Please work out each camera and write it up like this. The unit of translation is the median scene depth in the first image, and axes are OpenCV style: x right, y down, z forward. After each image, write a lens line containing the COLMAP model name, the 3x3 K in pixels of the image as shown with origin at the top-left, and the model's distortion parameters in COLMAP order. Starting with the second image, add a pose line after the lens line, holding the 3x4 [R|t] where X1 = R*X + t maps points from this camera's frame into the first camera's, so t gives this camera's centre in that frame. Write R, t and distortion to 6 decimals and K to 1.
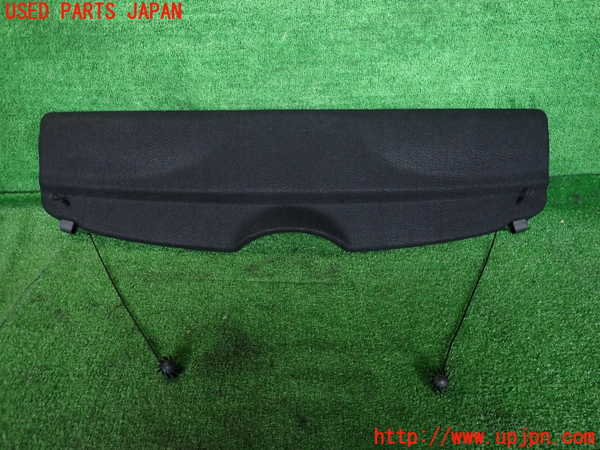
lens RADIAL K [[446.4, 0, 297.8], [0, 446.4, 224.5], [0, 0, 1]] dist [0.020840, -0.016514]
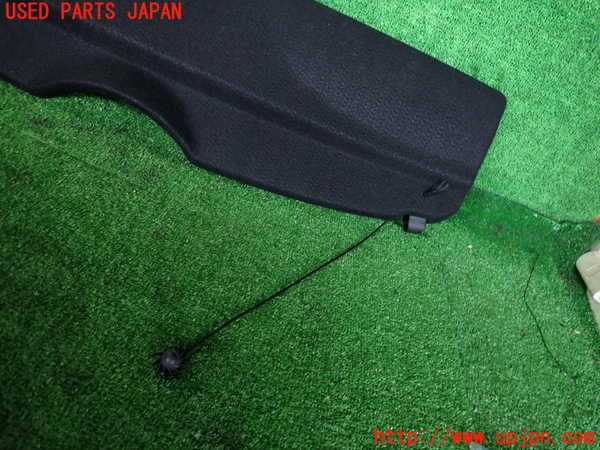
lens RADIAL K [[446.4, 0, 299.2], [0, 446.4, 226.3], [0, 0, 1]] dist [0.020840, -0.016514]
pose [[0.912834, 0.394529, 0.105266, 0.238970], [-0.400666, 0.915139, 0.044576, 0.053263], [-0.078747, -0.082867, 0.993444, 0.260626]]
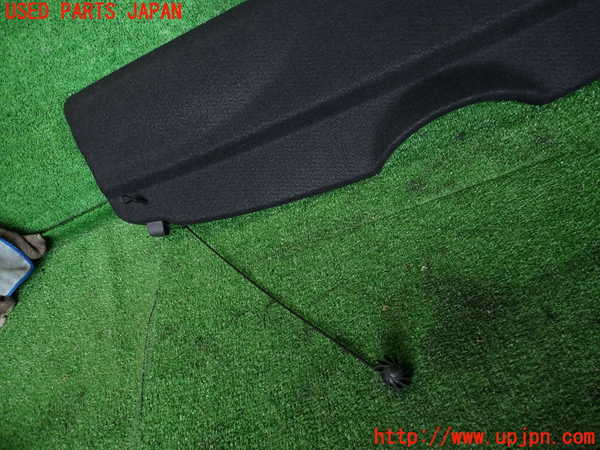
lens RADIAL K [[446.4, 0, 298.6], [0, 446.4, 222.0], [0, 0, 1]] dist [0.020840, -0.016514]
pose [[0.910297, -0.372641, -0.180271, -0.158174], [0.397782, 0.907969, 0.131764, -0.011170], [0.114579, -0.191653, 0.974752, 0.296666]]
